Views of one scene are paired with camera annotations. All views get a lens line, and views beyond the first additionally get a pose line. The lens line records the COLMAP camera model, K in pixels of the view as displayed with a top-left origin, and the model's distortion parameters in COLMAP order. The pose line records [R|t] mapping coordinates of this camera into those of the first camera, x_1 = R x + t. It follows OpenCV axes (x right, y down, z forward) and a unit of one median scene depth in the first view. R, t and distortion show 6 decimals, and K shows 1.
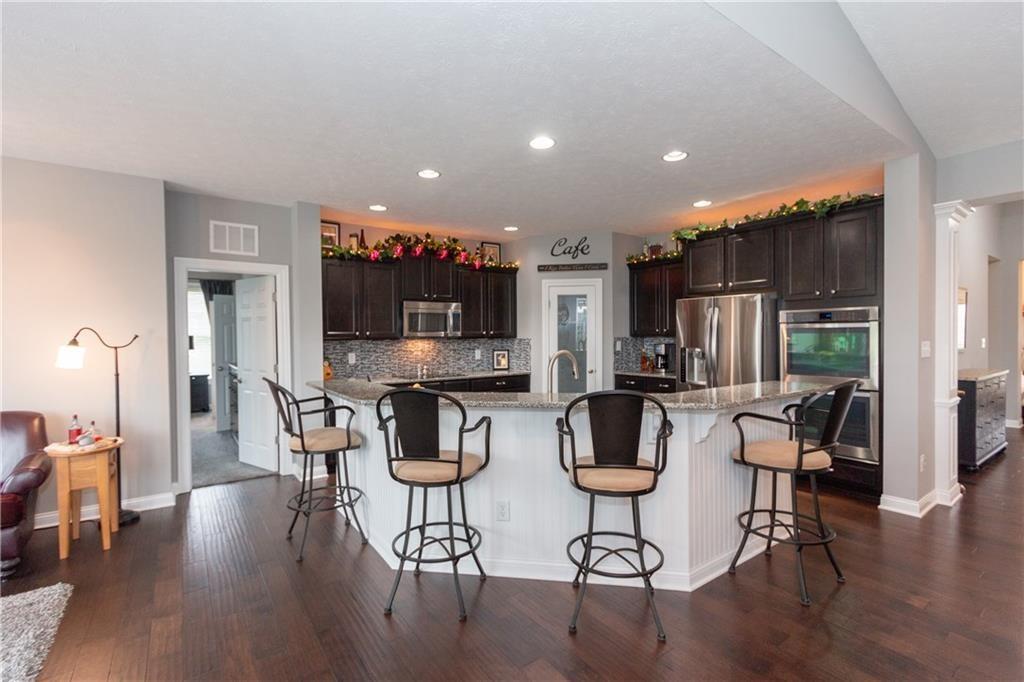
lens RADIAL K [[473.8, 0, 512.6], [0, 473.8, 341.0], [0, 0, 1]] dist [0.009915, 0.000659]
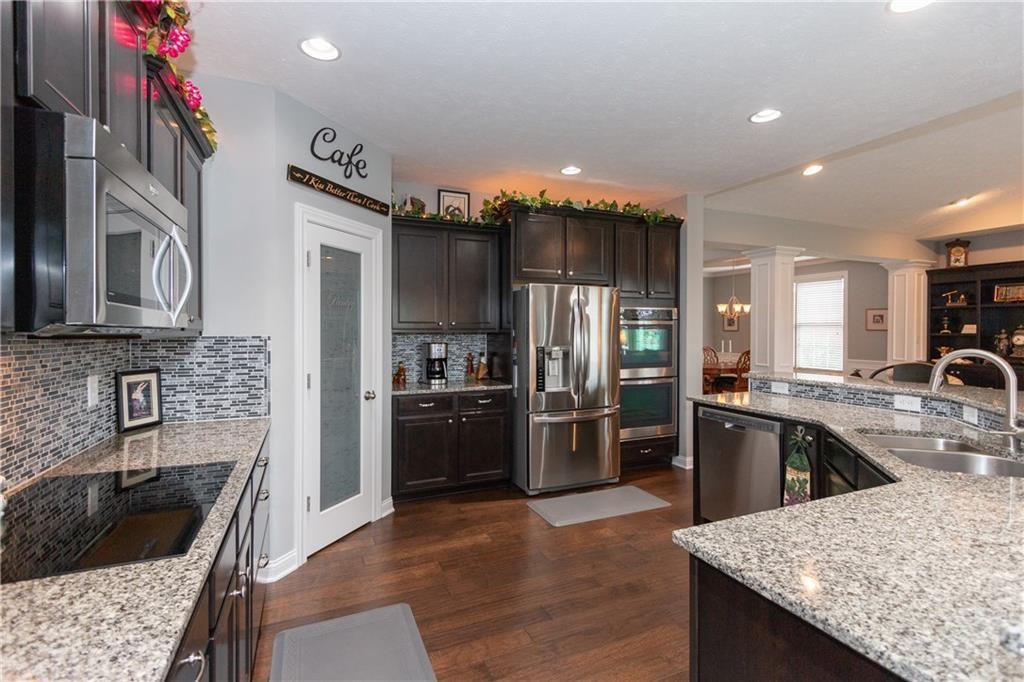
lens RADIAL K [[473.8, 0, 520.0], [0, 473.8, 335.6], [0, 0, 1]] dist [0.009915, 0.000659]
pose [[0.198685, -0.002023, 0.980061, -0.330958], [0.012898, 0.999917, -0.000551, -0.002761], [-0.979979, 0.012750, 0.198694, 0.721179]]
